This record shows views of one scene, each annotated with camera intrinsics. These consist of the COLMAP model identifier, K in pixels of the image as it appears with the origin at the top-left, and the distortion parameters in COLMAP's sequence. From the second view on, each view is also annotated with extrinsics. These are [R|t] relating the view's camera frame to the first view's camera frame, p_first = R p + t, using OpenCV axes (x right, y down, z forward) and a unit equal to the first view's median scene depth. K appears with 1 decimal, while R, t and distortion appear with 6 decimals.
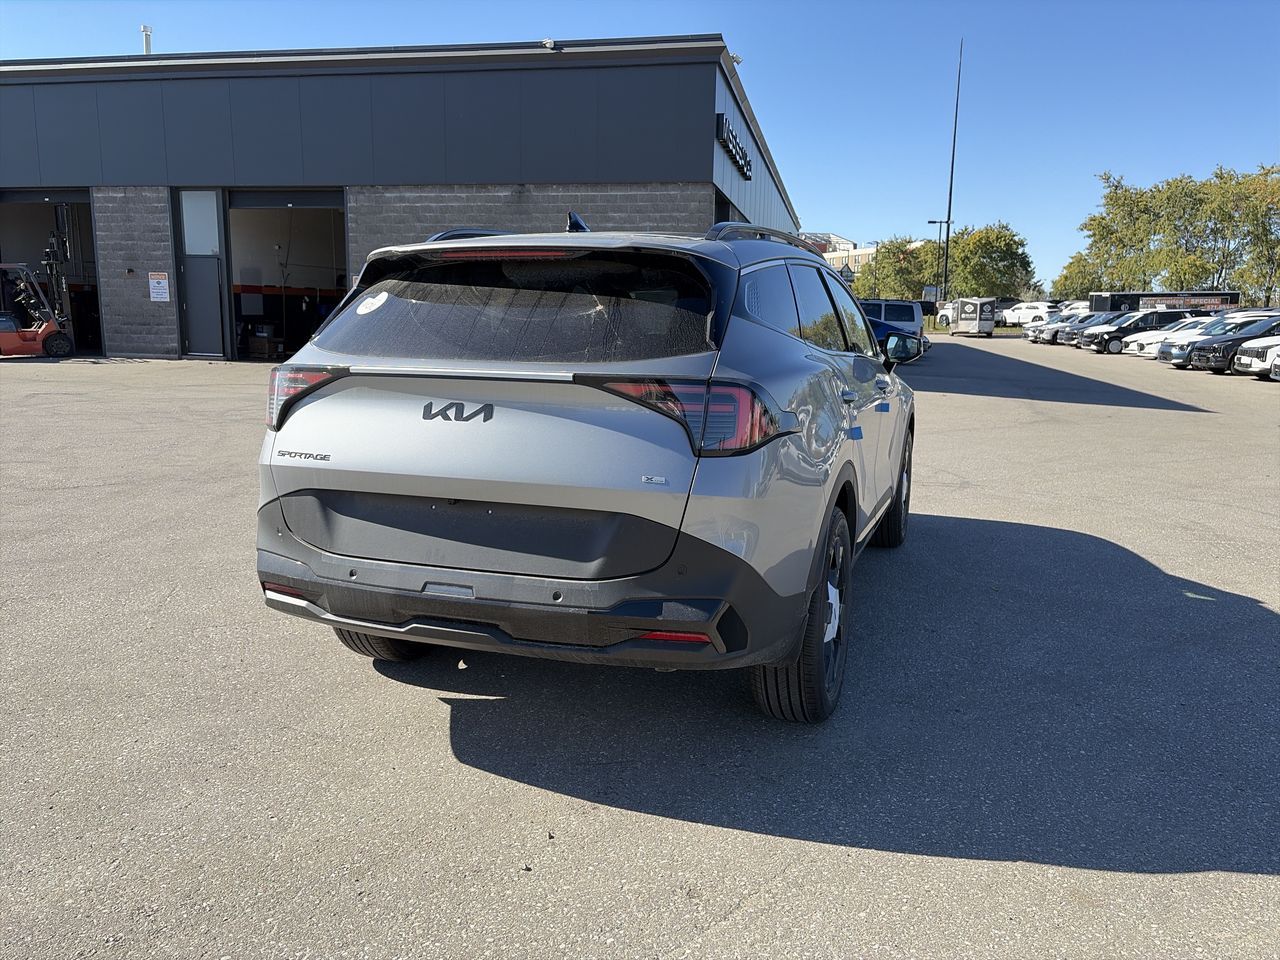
lens RADIAL K [[970.6, 0, 634.8], [0, 970.6, 480.5], [0, 0, 1]] dist [0.039853, -0.027798]
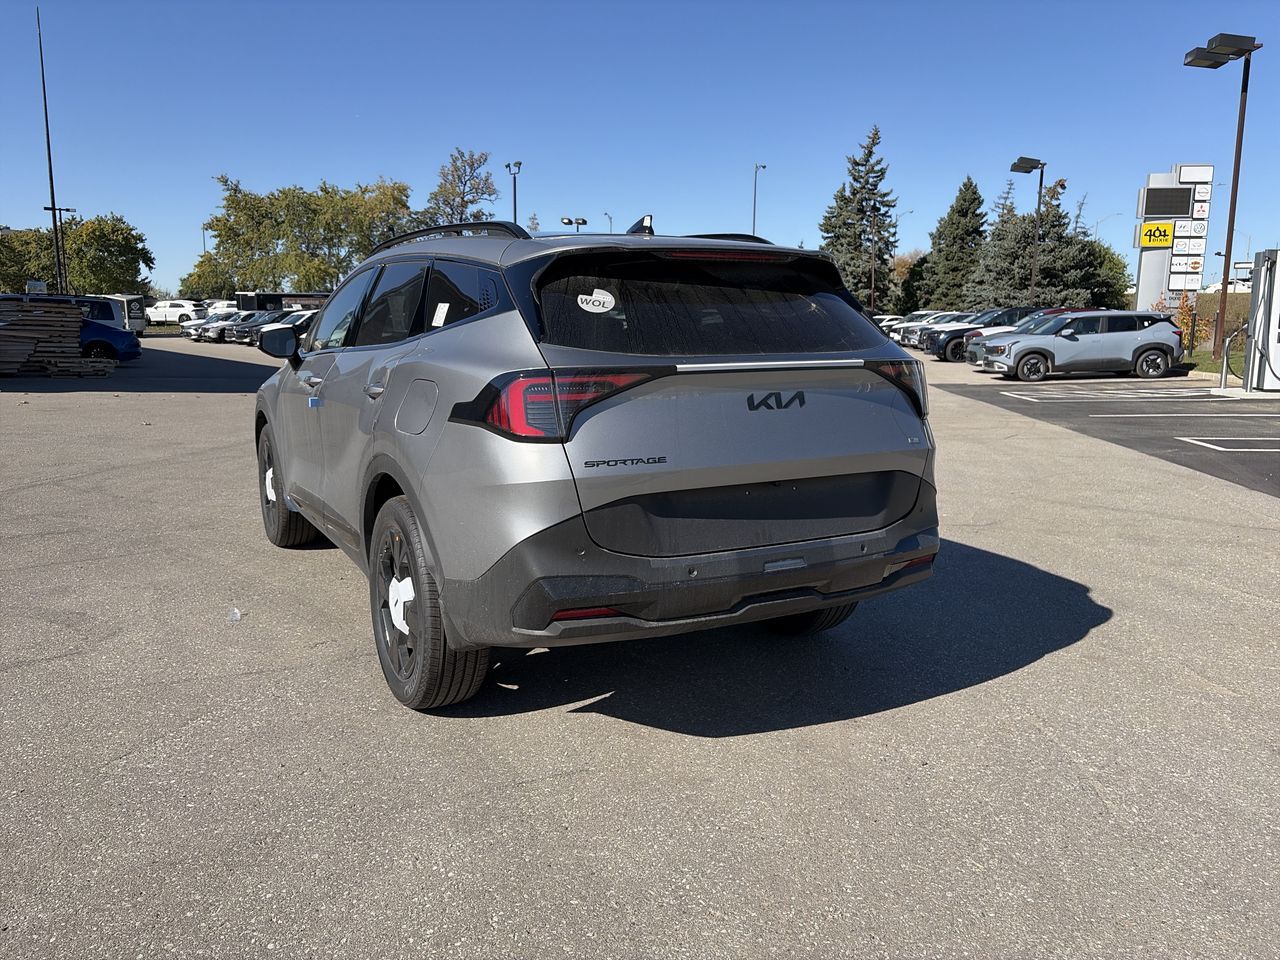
lens RADIAL K [[970.6, 0, 633.6], [0, 970.6, 481.1], [0, 0, 1]] dist [0.039853, -0.027798]
pose [[0.654501, -0.129710, 0.744851, -0.162590], [0.128231, 0.989945, 0.059715, -0.009818], [-0.745107, 0.056429, 0.664553, 0.058288]]
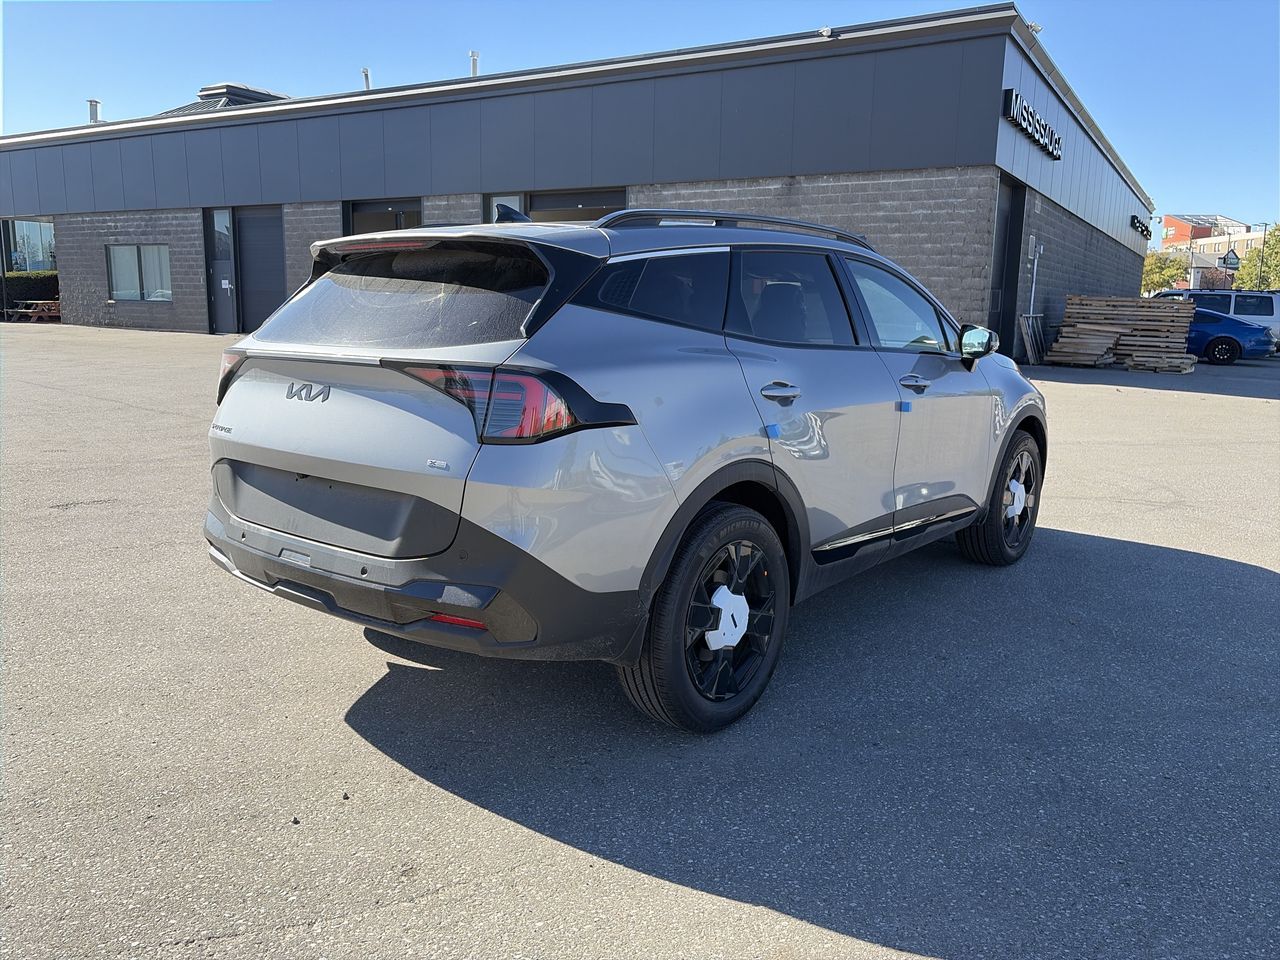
lens RADIAL K [[970.6, 0, 635.2], [0, 970.6, 471.2], [0, 0, 1]] dist [0.039853, -0.027798]
pose [[0.943949, 0.055329, -0.325421, 0.075513], [-0.056429, 0.998388, 0.006066, -0.001547], [0.325232, 0.012637, 0.945550, 0.014227]]
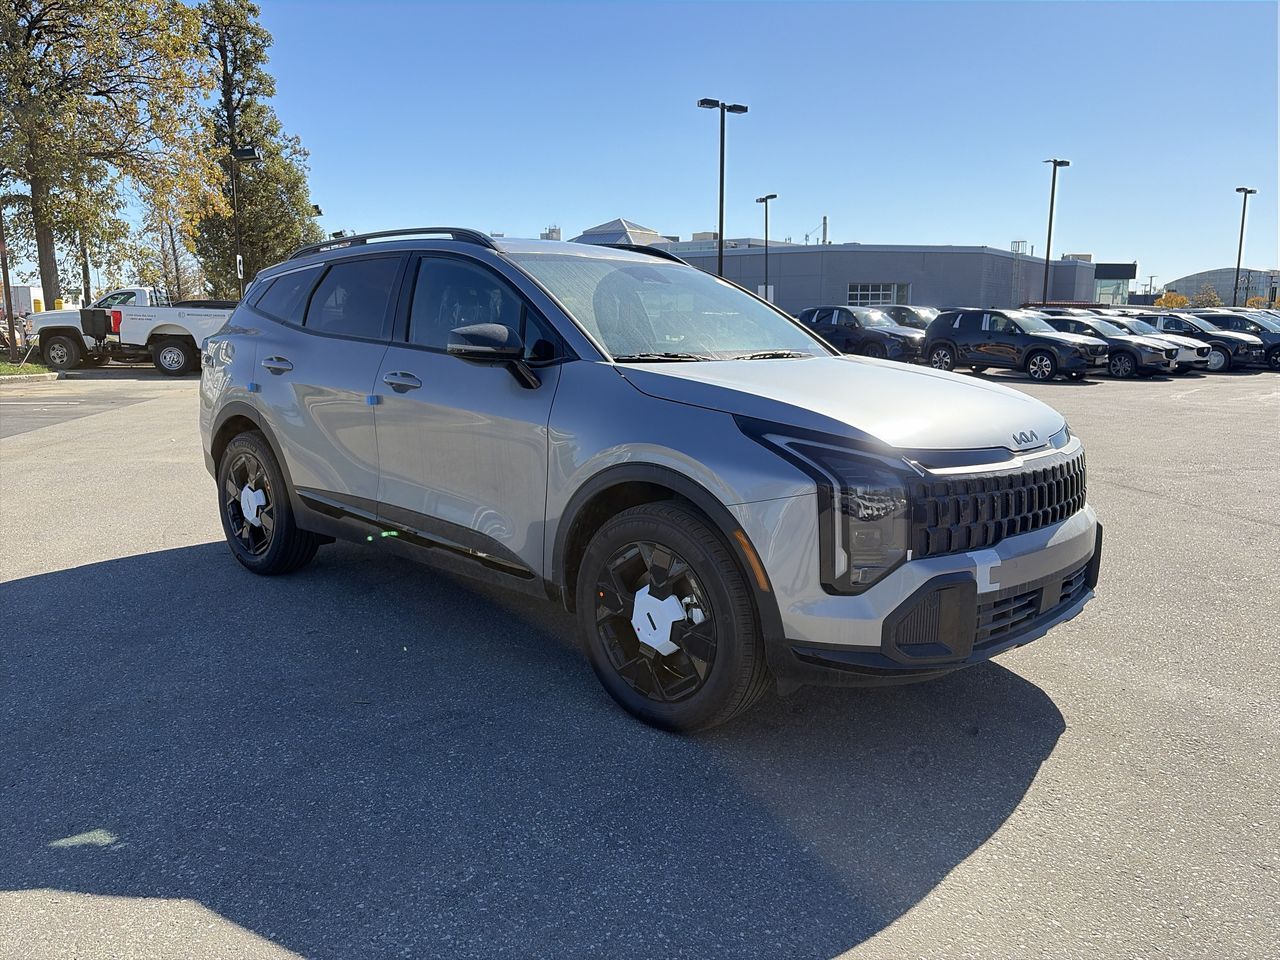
lens RADIAL K [[970.6, 0, 629.2], [0, 970.6, 482.5], [0, 0, 1]] dist [0.039853, -0.027798]
pose [[-0.379250, 0.141664, -0.914385, 0.242616], [-0.163611, 0.962372, 0.216958, -0.057510], [0.910714, 0.231885, -0.341802, 0.371271]]
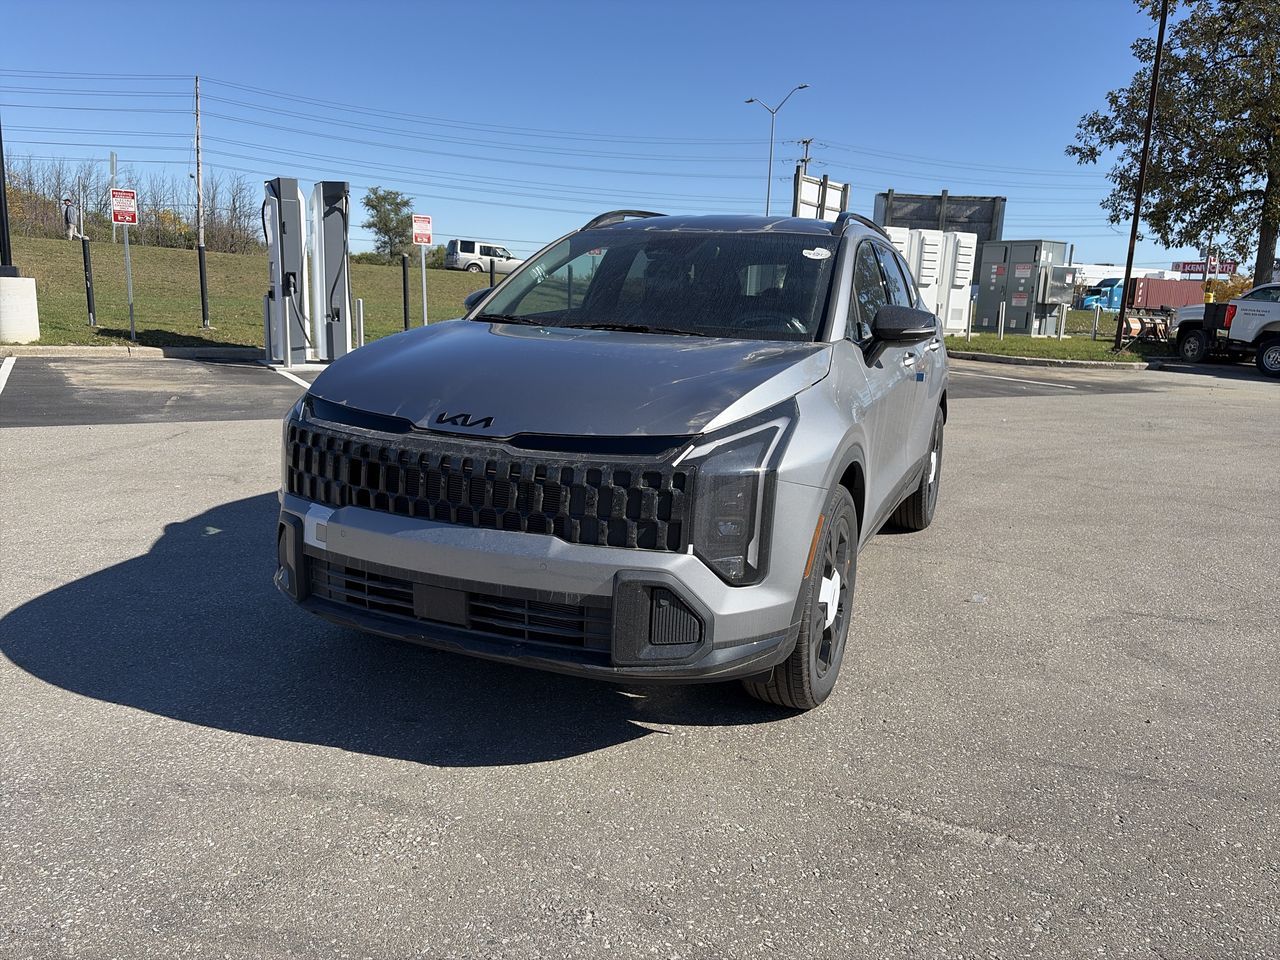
lens RADIAL K [[970.6, 0, 637.7], [0, 970.6, 477.6], [0, 0, 1]] dist [0.039853, -0.027798]
pose [[-0.997801, -0.057905, 0.032256, 0.026338], [-0.042721, 0.933895, 0.354986, -0.084679], [-0.050680, 0.352828, -0.934315, 0.513770]]
